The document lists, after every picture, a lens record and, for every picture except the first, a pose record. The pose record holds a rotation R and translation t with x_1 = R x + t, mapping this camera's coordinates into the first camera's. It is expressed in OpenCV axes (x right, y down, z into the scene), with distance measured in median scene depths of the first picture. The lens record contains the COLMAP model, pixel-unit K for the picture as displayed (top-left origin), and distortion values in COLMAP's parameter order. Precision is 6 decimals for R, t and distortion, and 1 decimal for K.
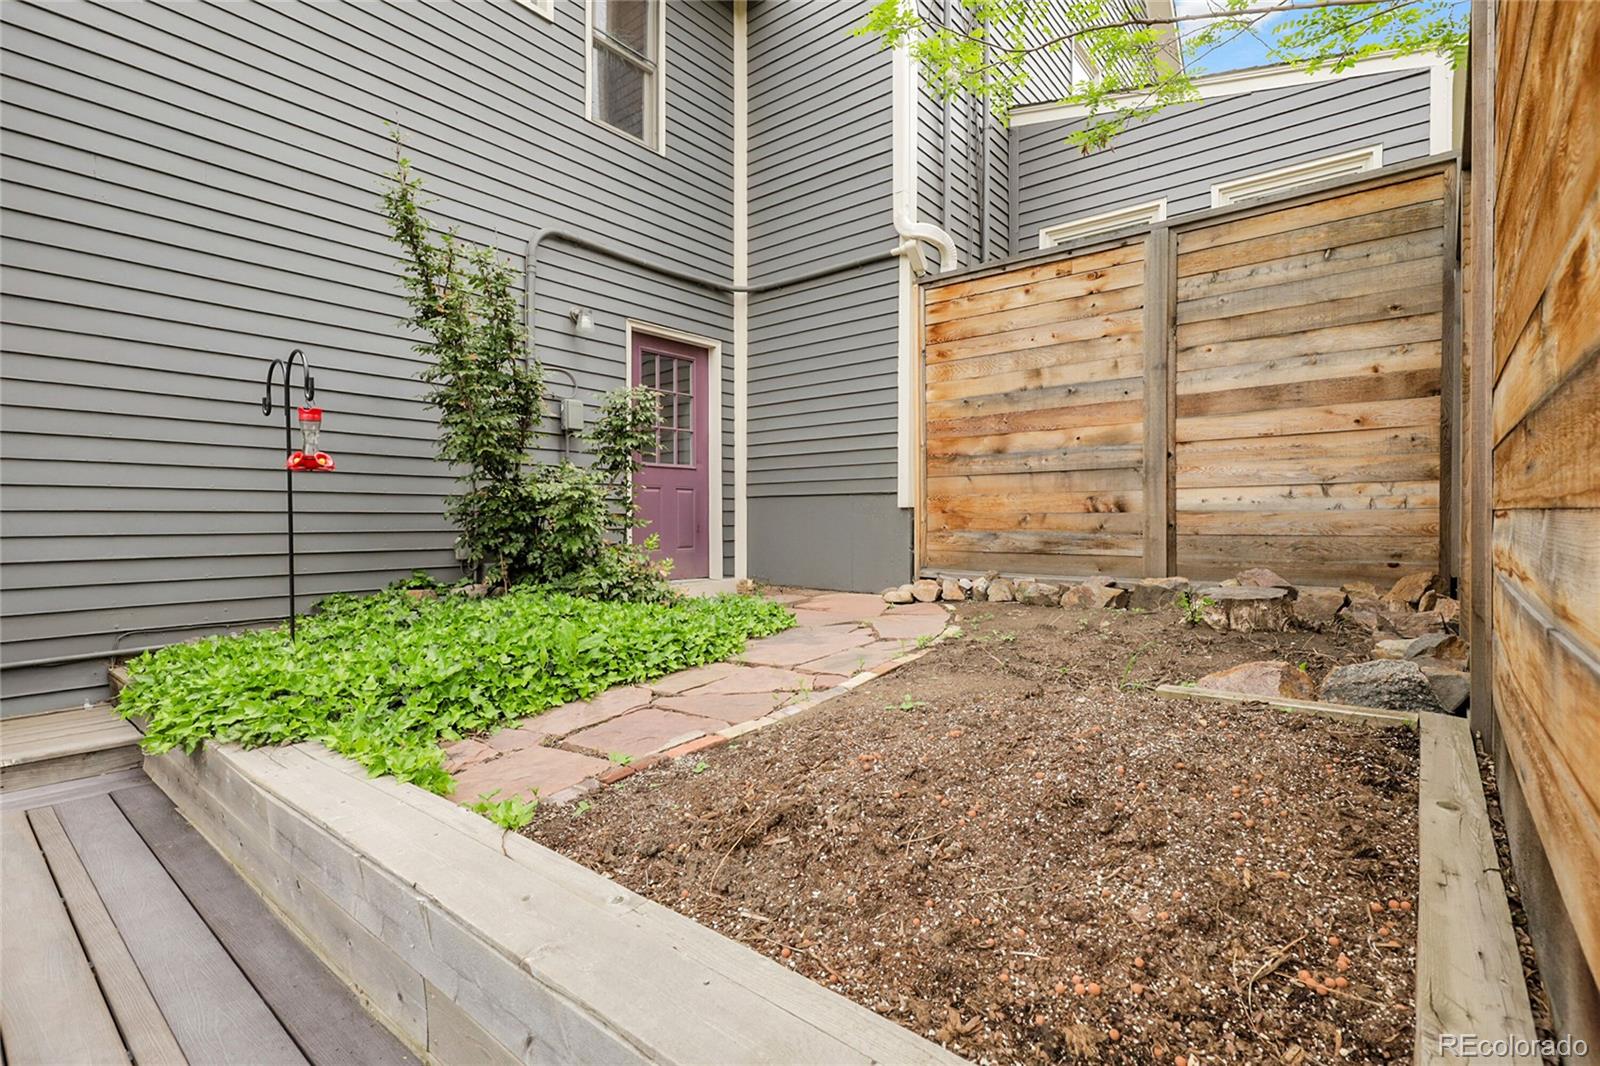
lens RADIAL K [[740.7, 0, 808.0], [0, 740.7, 530.4], [0, 0, 1]] dist [-0.002430, 0.001291]
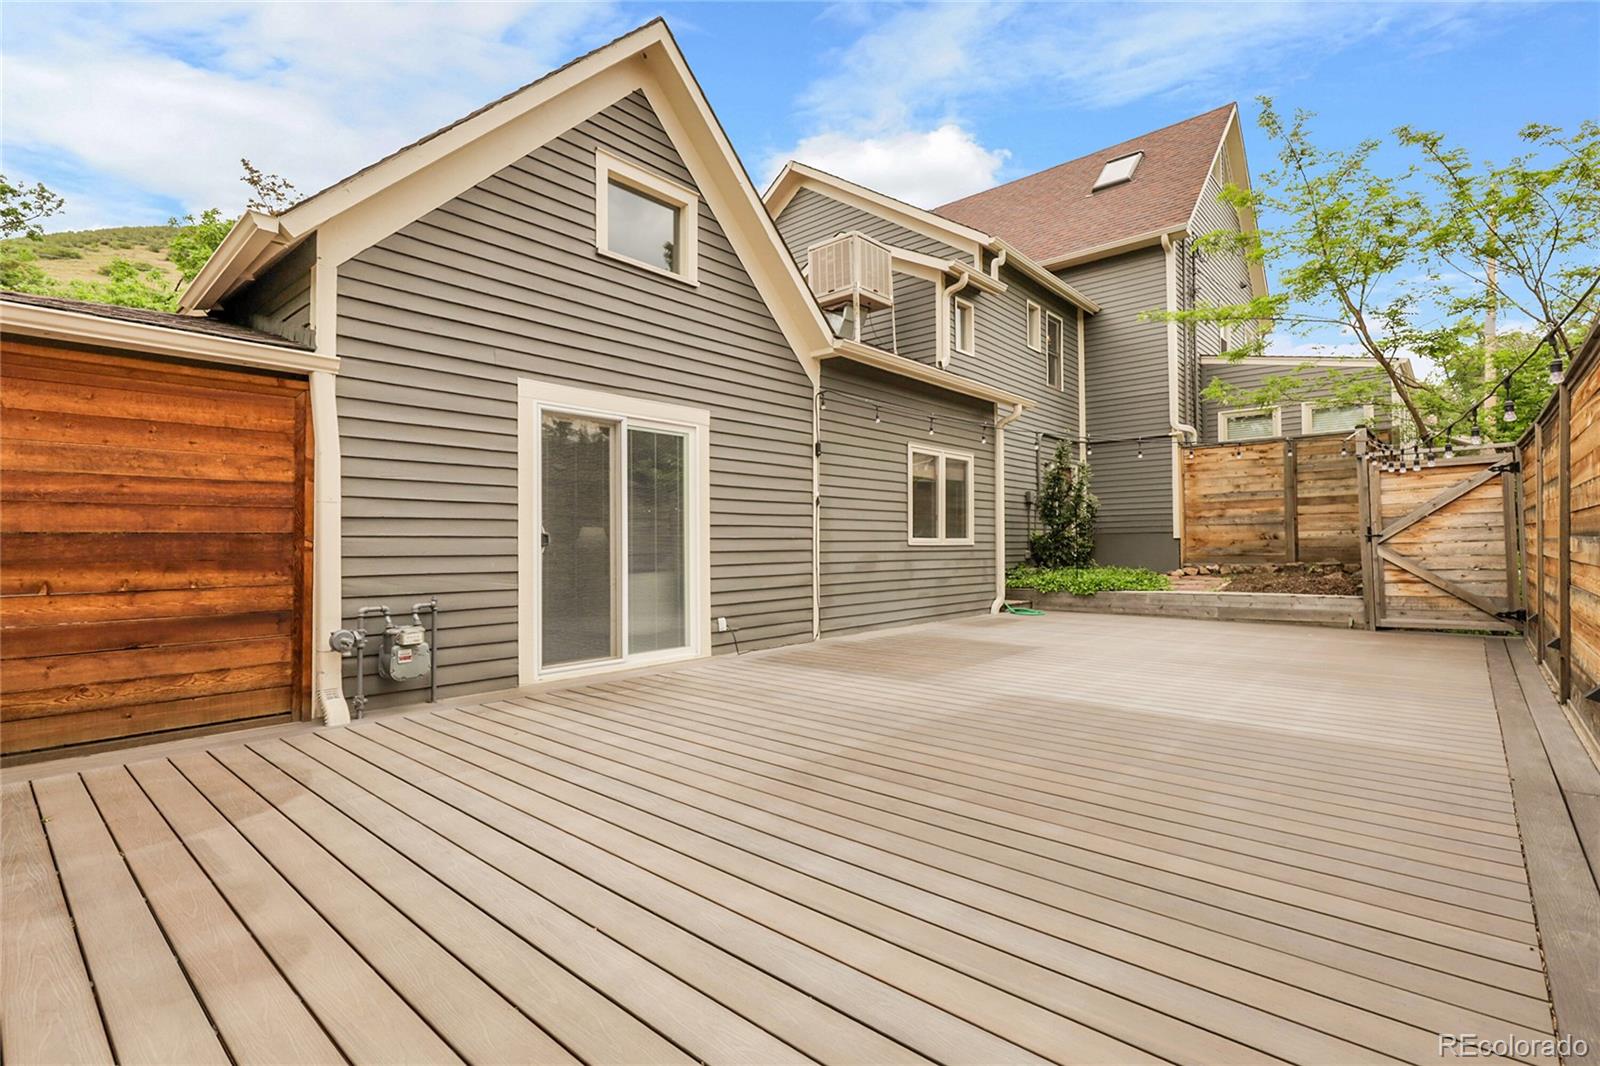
lens RADIAL K [[740.7, 0, 789.6], [0, 740.7, 535.3], [0, 0, 1]] dist [-0.002430, 0.001291]
pose [[0.998854, -0.008077, -0.047182, -1.185400], [0.006540, 0.999446, -0.032632, 0.036485], [0.047419, 0.032286, 0.998353, -1.730421]]
